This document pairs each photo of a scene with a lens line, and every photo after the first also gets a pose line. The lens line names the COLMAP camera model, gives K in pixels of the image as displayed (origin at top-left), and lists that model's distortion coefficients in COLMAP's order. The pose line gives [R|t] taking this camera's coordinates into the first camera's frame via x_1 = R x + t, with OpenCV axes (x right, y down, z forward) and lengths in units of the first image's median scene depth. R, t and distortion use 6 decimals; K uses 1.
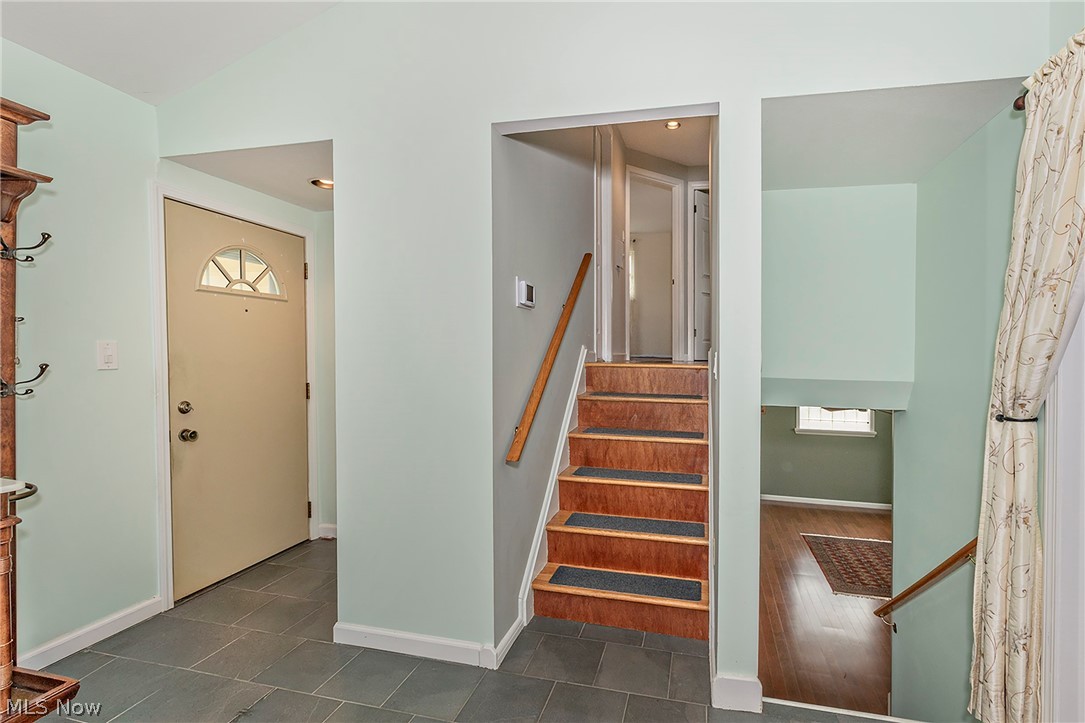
lens RADIAL K [[572.4, 0, 544.2], [0, 572.4, 359.1], [0, 0, 1]] dist [-0.000394, 0.000014]
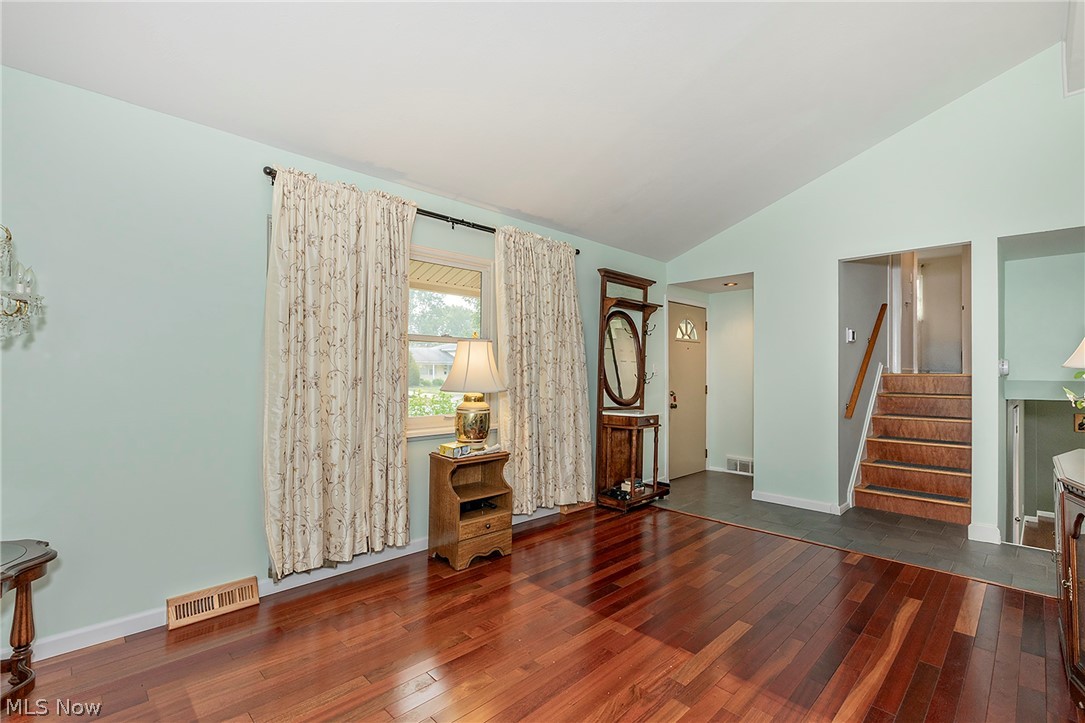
lens RADIAL K [[500.9, 0, 545.7], [0, 500.9, 380.2], [0, 0, 1]] dist [0.003339, -0.000047]
pose [[0.882410, -0.002543, -0.470474, -0.108521], [0.003373, 0.999994, 0.000920, 0.023499], [0.470469, -0.002399, 0.882414, -0.733998]]
